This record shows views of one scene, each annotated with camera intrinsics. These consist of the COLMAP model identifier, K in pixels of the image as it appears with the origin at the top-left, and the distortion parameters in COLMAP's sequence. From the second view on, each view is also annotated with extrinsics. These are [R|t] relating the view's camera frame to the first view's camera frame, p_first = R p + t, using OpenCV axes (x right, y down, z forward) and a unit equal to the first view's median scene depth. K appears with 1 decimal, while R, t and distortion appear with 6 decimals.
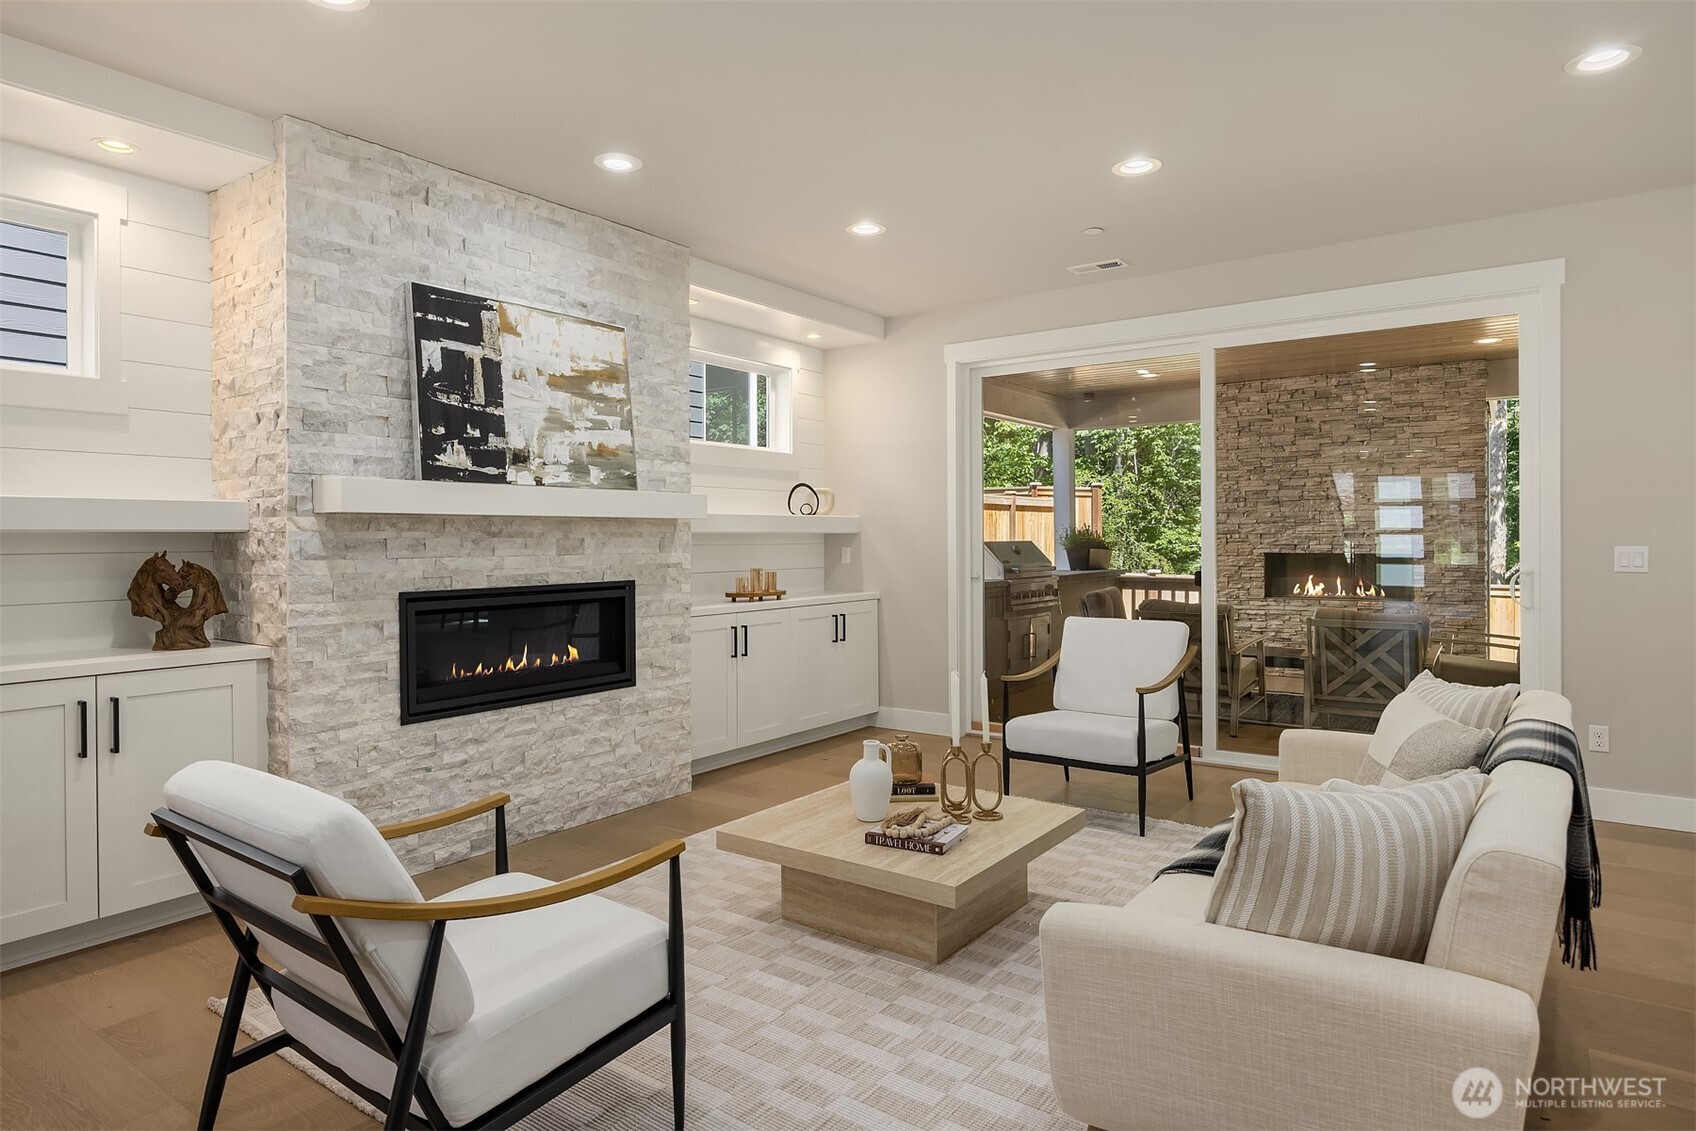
lens RADIAL K [[966.4, 0, 858.0], [0, 966.4, 552.9], [0, 0, 1]] dist [0.000983, 0.000270]
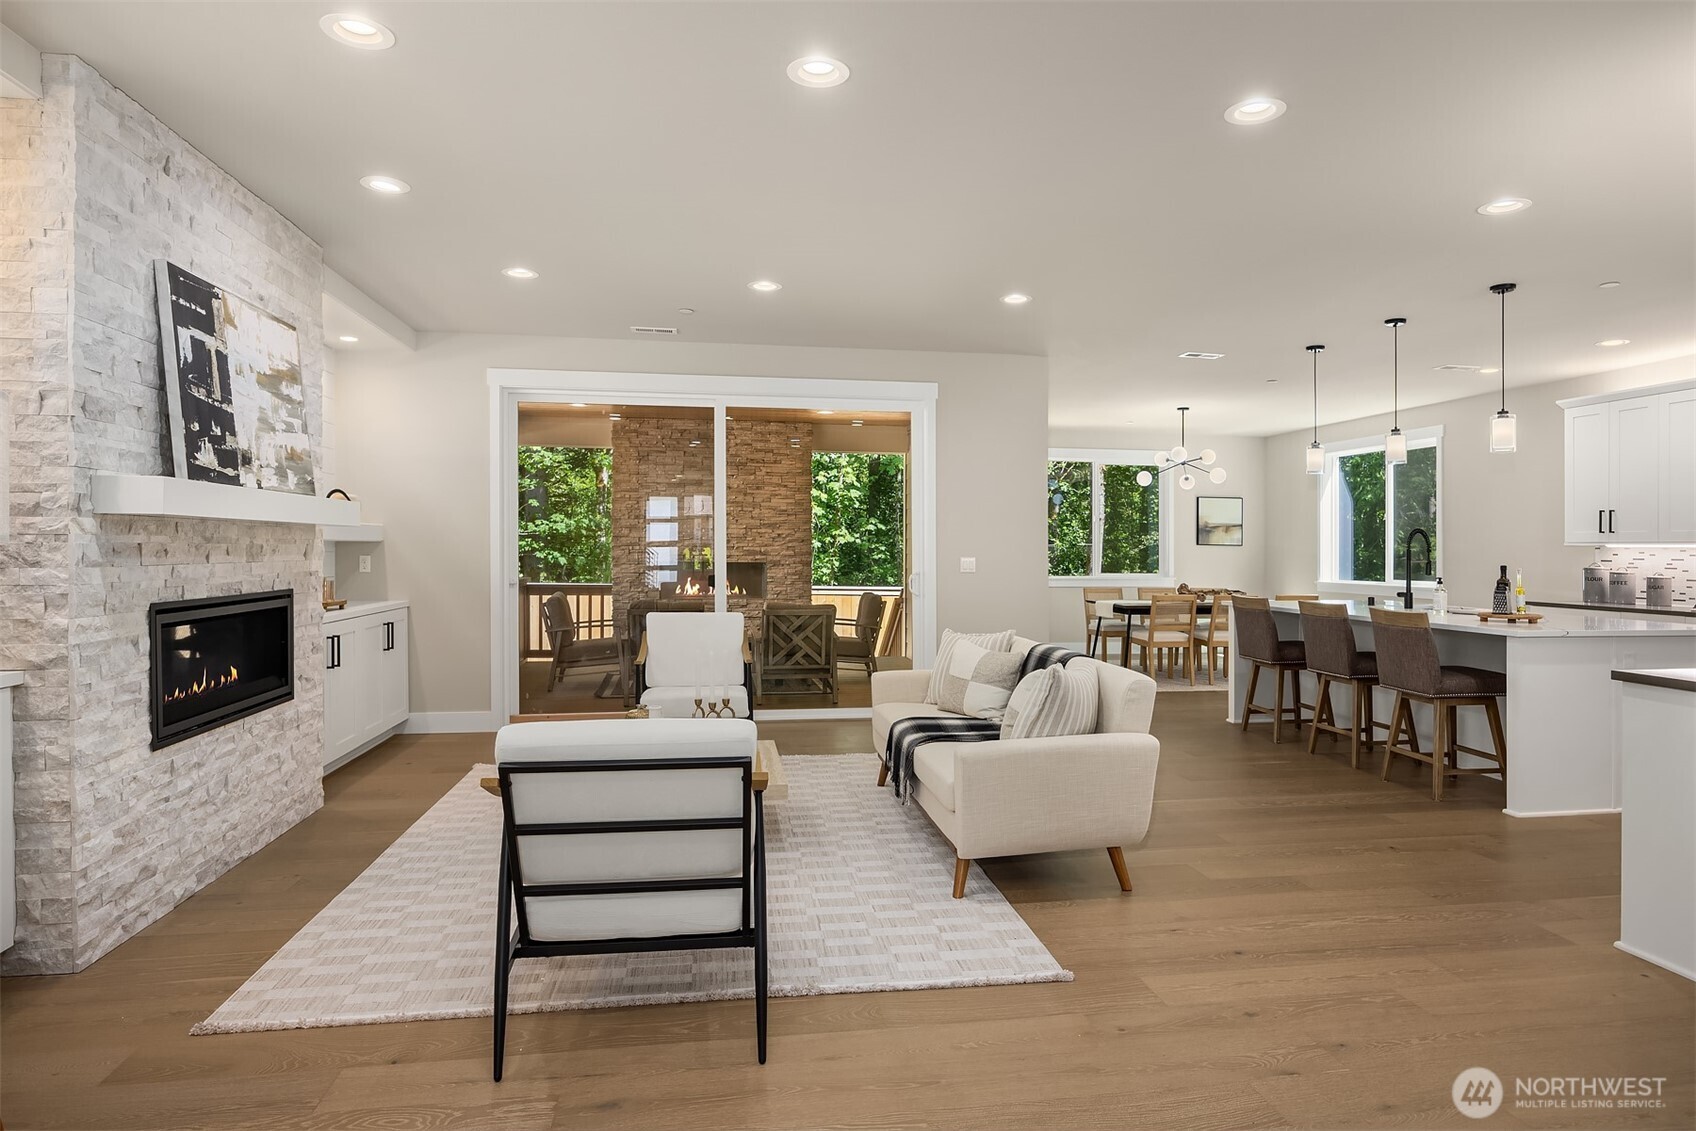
lens RADIAL K [[990.0, 0, 859.9], [0, 990.0, 554.1], [0, 0, 1]] dist [-0.004267, 0.000525]
pose [[0.704755, 0.005836, 0.709426, -0.582704], [0.000677, 0.999960, -0.008899, 0.003273], [-0.709450, 0.006752, 0.704723, -0.099827]]
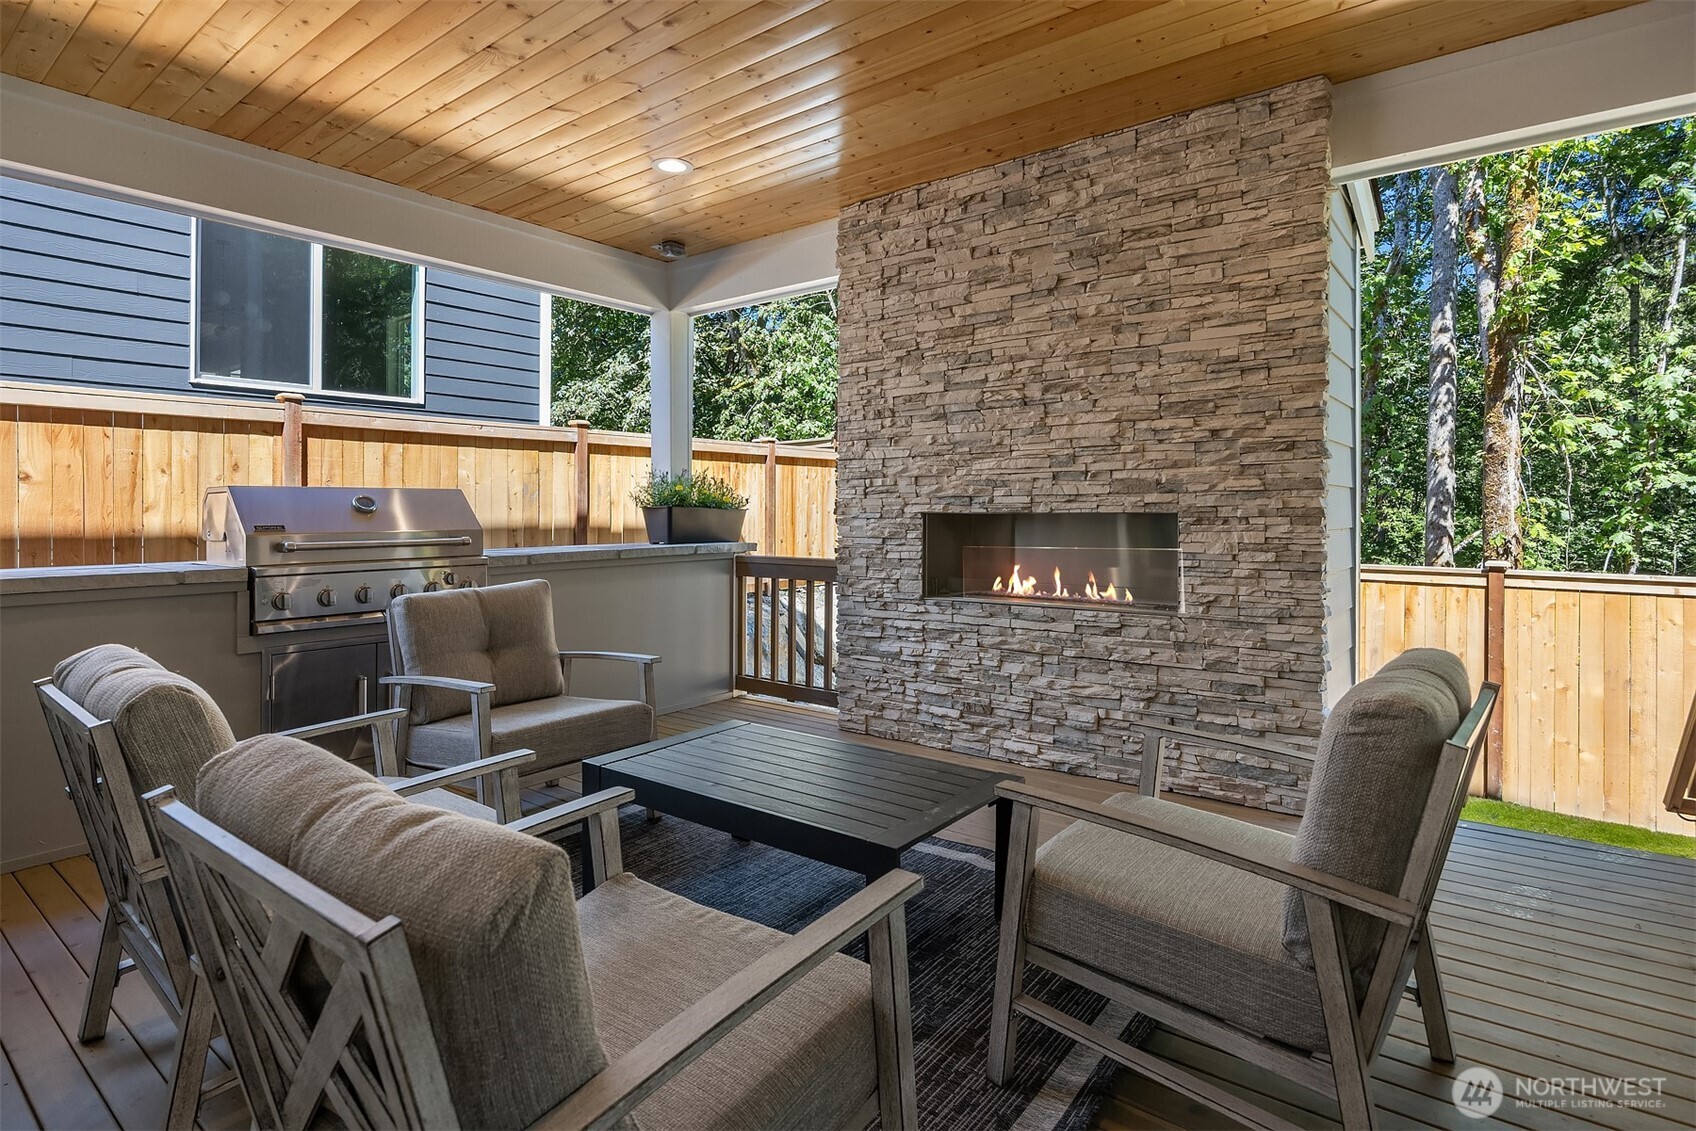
lens RADIAL K [[848.0, 0, 839.3], [0, 848.0, 524.3], [0, 0, 1]] dist [-0.001372, 0.000281]
pose [[0.998342, 0.002367, -0.057509, 0.836560], [-0.002391, 0.999997, -0.000355, 0.013506], [0.057508, 0.000492, 0.998345, 1.115637]]
